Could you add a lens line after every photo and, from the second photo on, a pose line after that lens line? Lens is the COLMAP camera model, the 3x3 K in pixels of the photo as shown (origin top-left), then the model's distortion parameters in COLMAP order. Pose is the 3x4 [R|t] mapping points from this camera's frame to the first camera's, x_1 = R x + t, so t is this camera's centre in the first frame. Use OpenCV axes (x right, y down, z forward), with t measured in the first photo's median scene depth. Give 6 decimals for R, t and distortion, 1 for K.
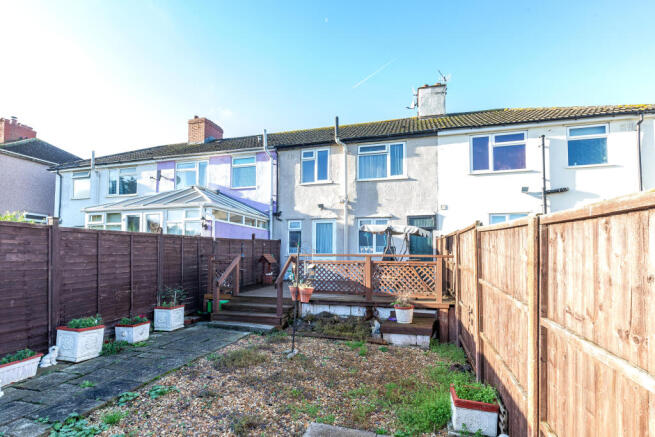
lens RADIAL K [[319.7, 0, 324.3], [0, 319.7, 242.6], [0, 0, 1]] dist [-0.001193, 0.001219]
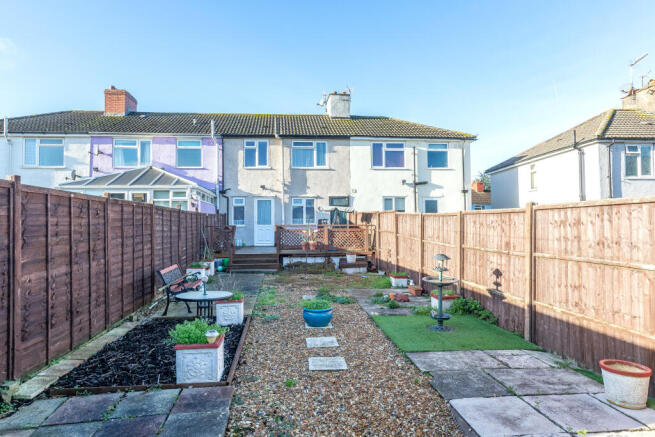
lens RADIAL K [[319.7, 0, 327.0], [0, 319.7, 217.7], [0, 0, 1]] dist [-0.001193, 0.001219]
pose [[0.939509, -0.001964, 0.342517, -0.207707], [-0.002257, 0.999926, 0.011925, -0.009222], [-0.342515, -0.011977, 0.939436, -0.267792]]
